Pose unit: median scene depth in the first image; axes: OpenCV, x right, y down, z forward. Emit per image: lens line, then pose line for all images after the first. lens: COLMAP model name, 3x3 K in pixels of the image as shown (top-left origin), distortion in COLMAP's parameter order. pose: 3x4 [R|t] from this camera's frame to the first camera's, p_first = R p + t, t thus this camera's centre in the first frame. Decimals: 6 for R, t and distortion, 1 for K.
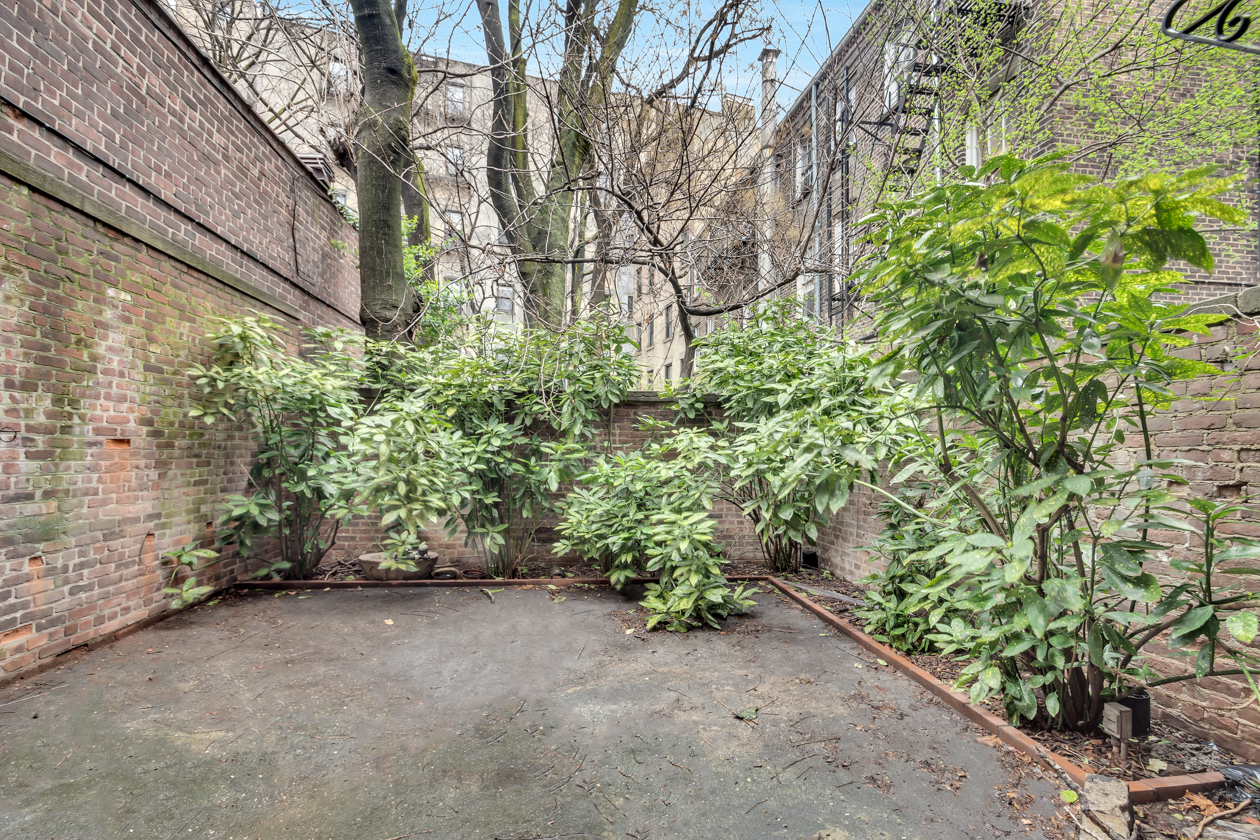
lens RADIAL K [[555.8, 0, 627.0], [0, 555.8, 434.7], [0, 0, 1]] dist [0.011026, -0.014514]
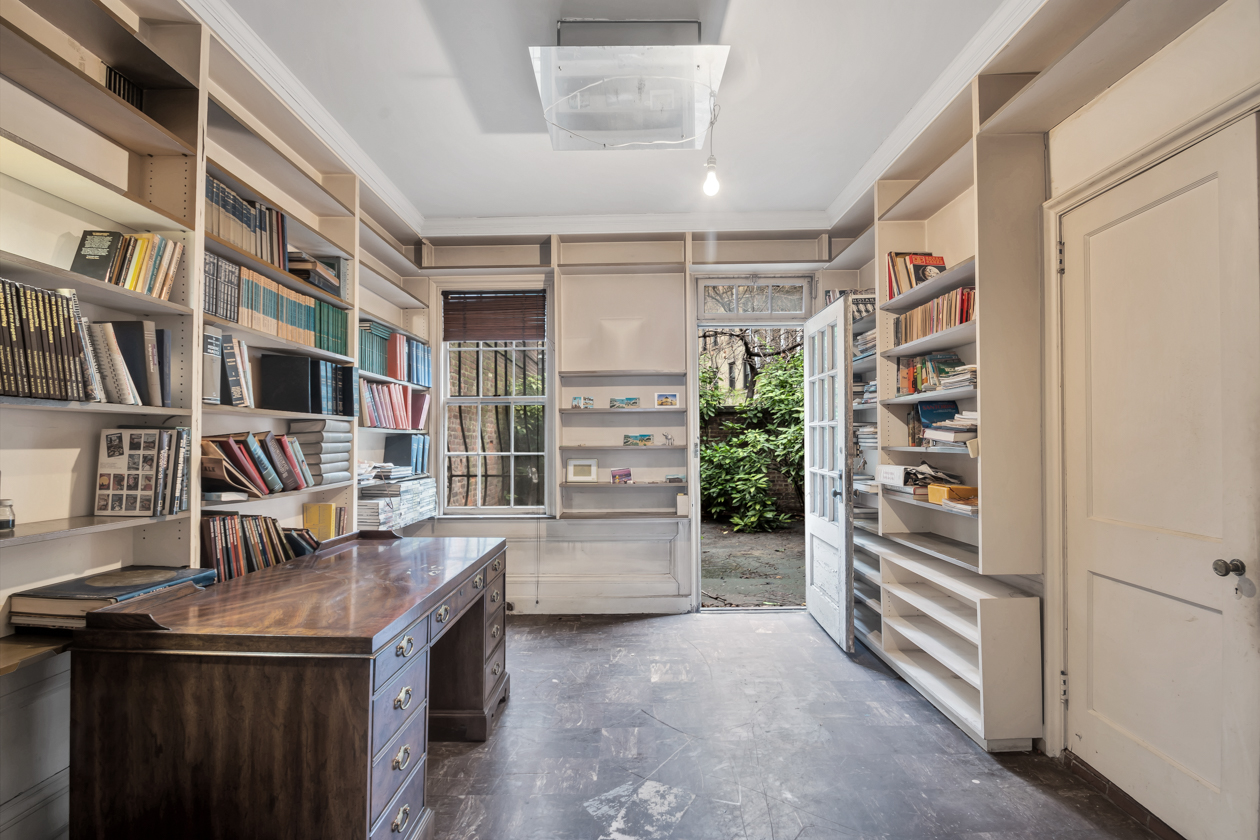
lens RADIAL K [[555.8, 0, 627.0], [0, 555.8, 434.7], [0, 0, 1]] dist [0.011026, -0.014514]
pose [[0.994071, -0.014959, -0.107696, -0.114018], [0.017201, 0.999654, 0.019919, -0.041780], [0.107361, -0.021653, 0.993984, -0.920297]]
